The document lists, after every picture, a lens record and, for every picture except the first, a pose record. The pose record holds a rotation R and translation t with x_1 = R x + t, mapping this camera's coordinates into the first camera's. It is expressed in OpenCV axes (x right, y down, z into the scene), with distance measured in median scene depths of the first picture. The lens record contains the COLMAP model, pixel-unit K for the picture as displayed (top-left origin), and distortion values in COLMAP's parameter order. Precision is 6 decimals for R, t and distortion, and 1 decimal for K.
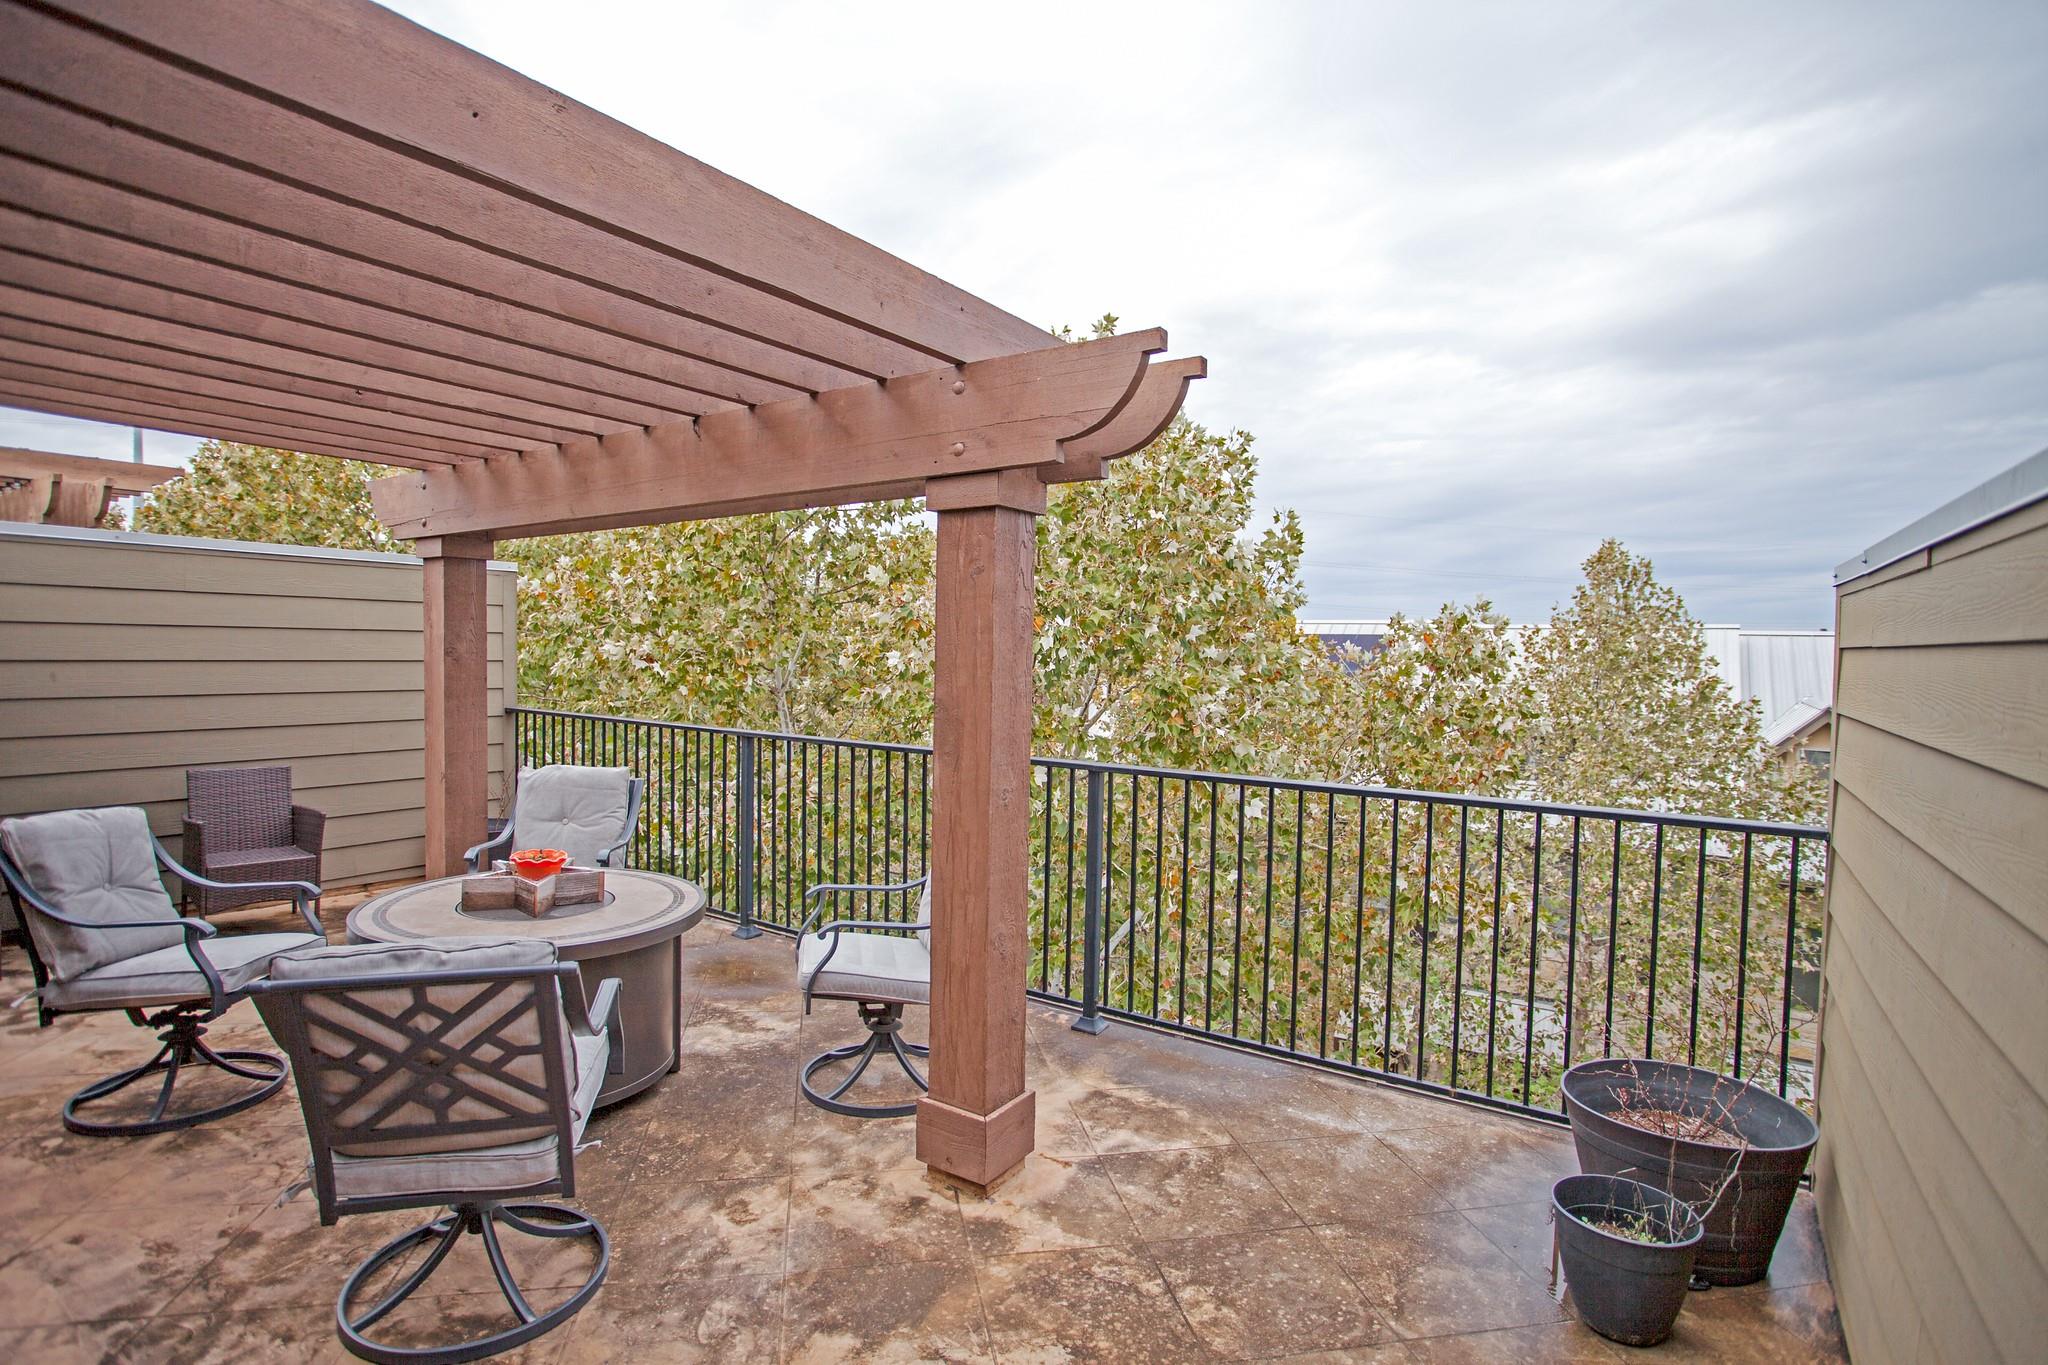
lens RADIAL K [[1043.7, 0, 1033.0], [0, 1043.7, 664.1], [0, 0, 1]] dist [-0.000043, -0.000228]
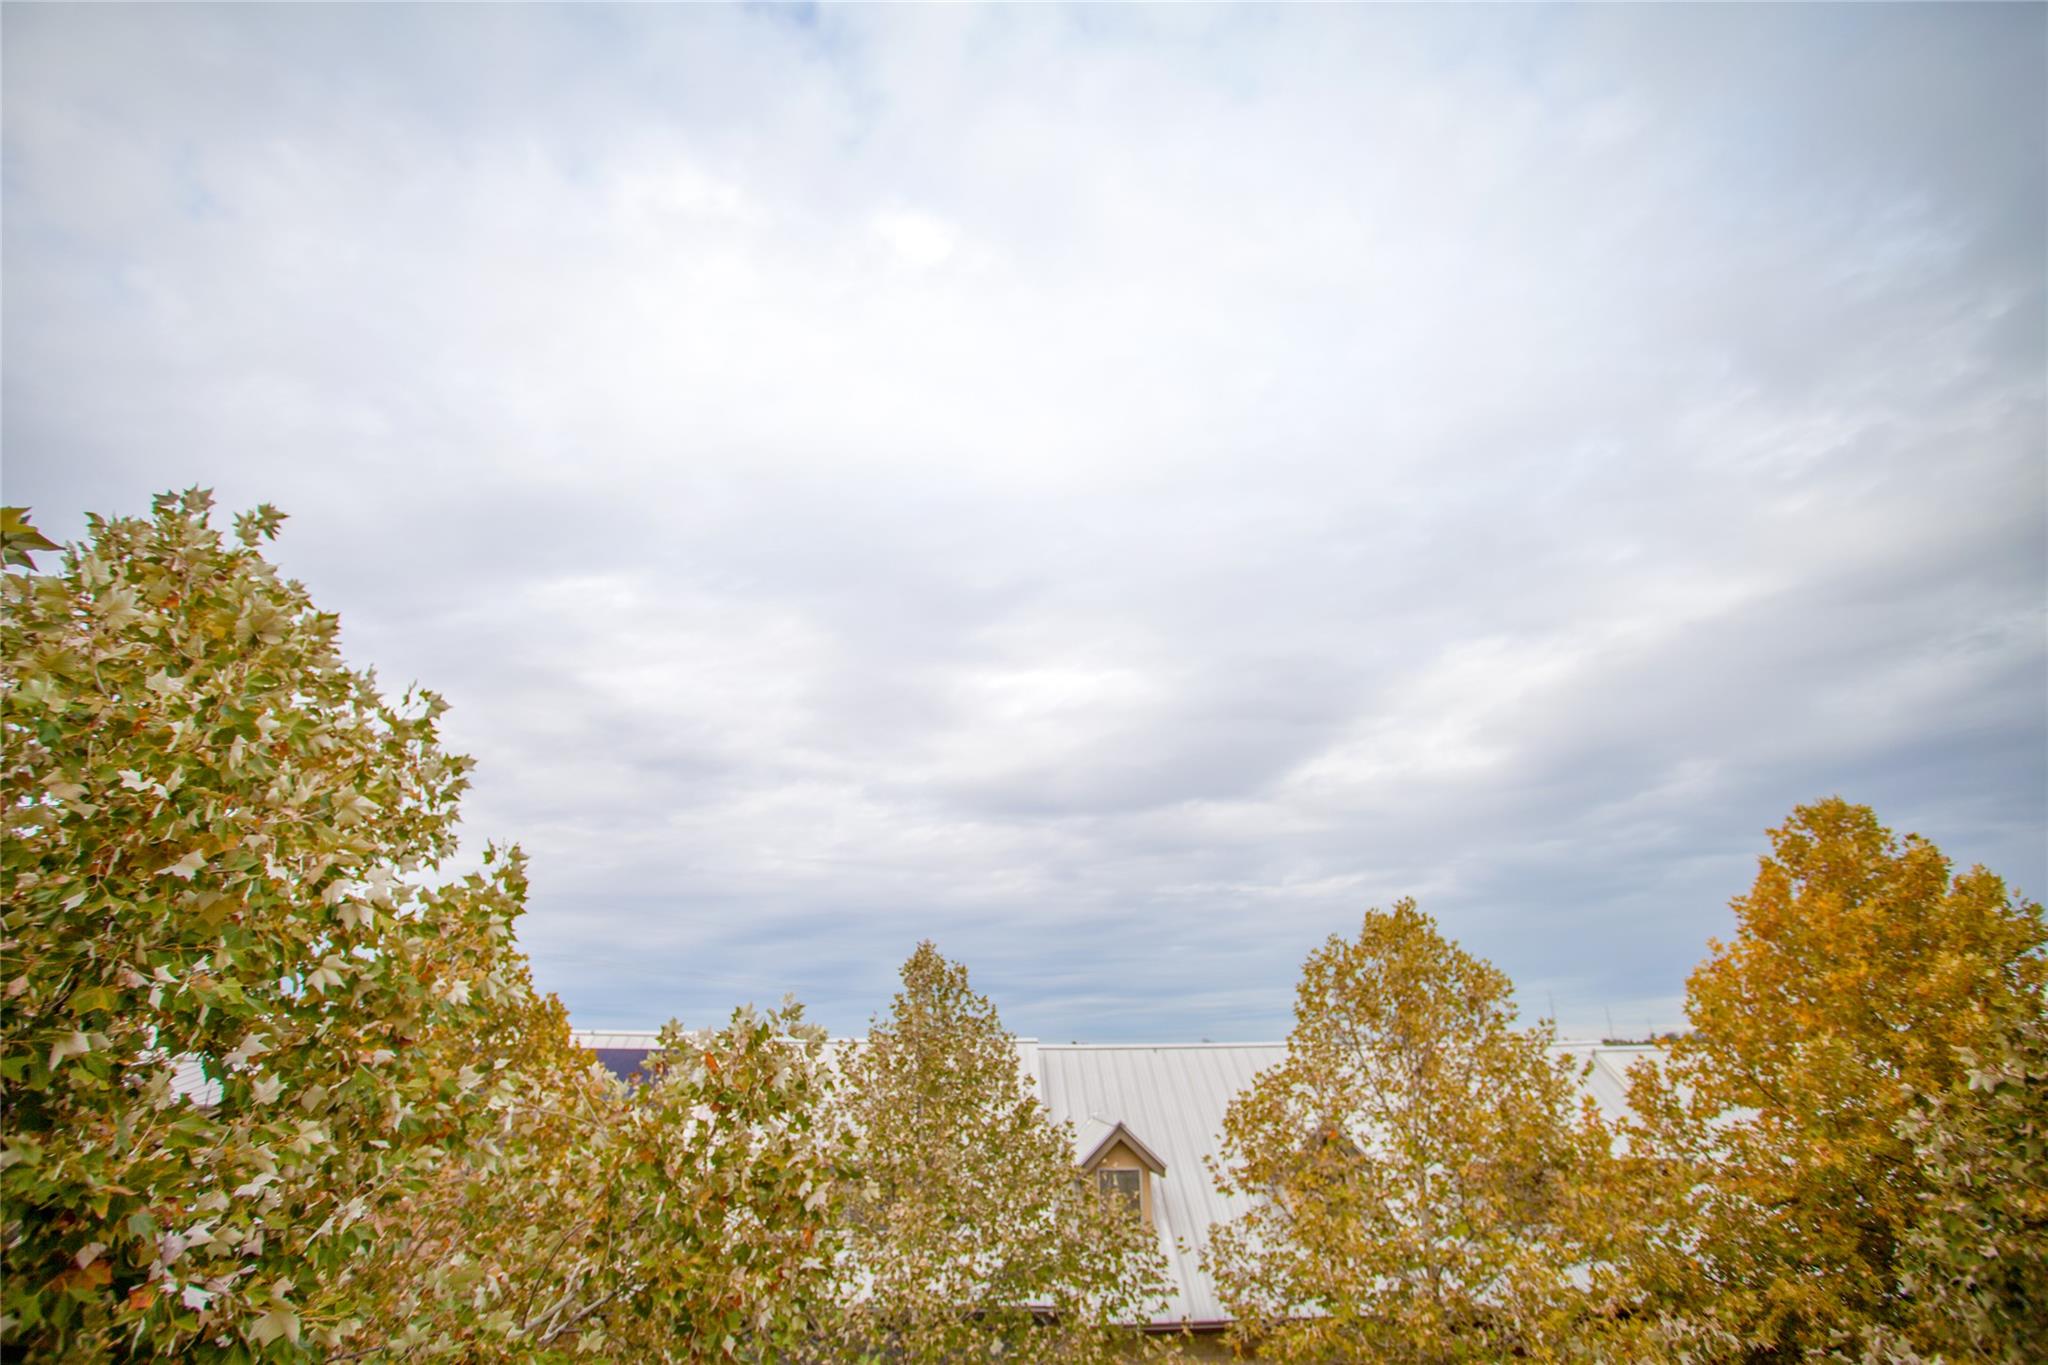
lens RADIAL K [[967.7, 0, 1024.0], [0, 967.7, 682.5], [0, 0, 1]] dist [-0.082935, 0.000210]
pose [[0.811275, 0.194096, 0.551506, 0.157406], [0.033656, 0.926219, -0.375480, -0.014242], [-0.583695, 0.323180, 0.744886, 0.351797]]
